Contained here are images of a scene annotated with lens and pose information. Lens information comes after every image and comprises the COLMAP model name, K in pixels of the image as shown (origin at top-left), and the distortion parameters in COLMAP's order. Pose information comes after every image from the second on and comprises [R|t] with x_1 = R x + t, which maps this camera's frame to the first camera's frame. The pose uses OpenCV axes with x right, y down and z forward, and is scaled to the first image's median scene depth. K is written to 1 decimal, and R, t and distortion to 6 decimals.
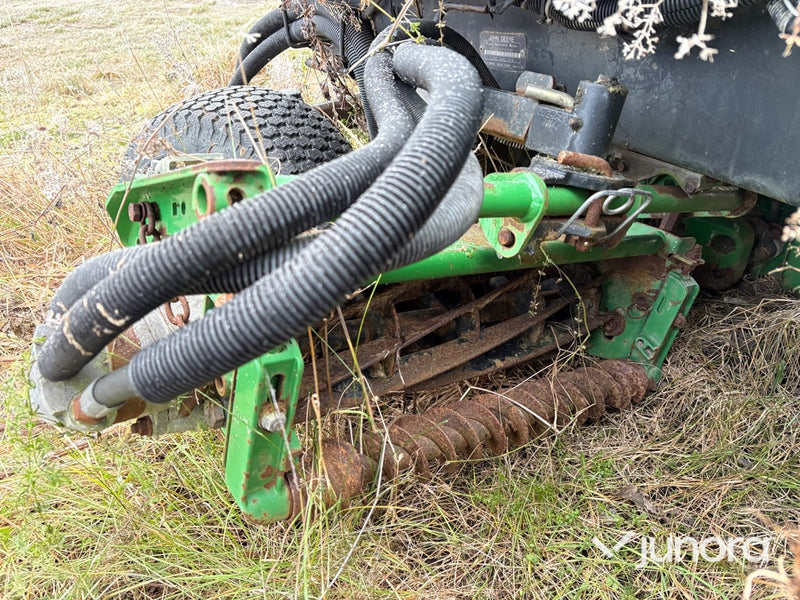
lens RADIAL K [[602.7, 0, 396.0], [0, 602.7, 302.7], [0, 0, 1]] dist [0.014078, -0.061217]
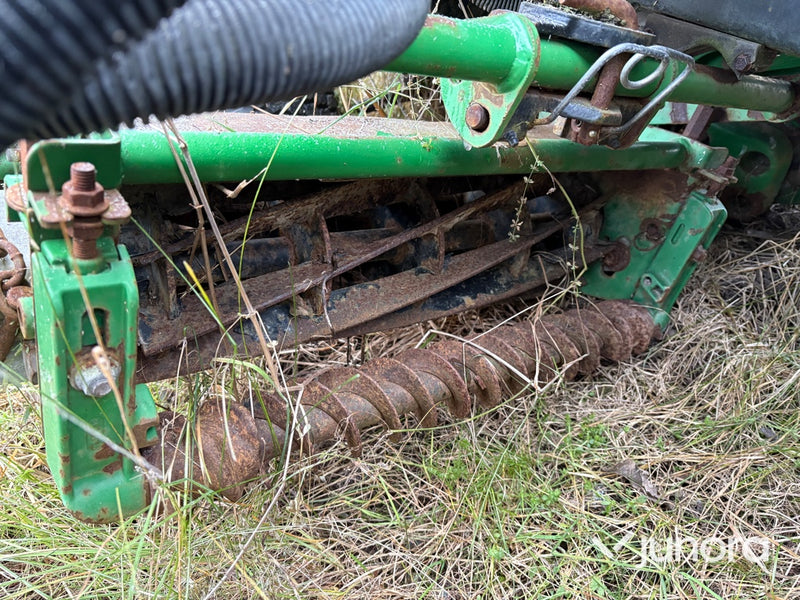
lens RADIAL K [[602.7, 0, 396.0], [0, 602.7, 302.7], [0, 0, 1]] dist [0.014078, -0.061217]
pose [[0.999474, 0.027926, 0.016464, 0.067138], [-0.029516, 0.993938, 0.105903, 0.023632], [-0.013407, -0.106334, 0.994240, 0.236183]]
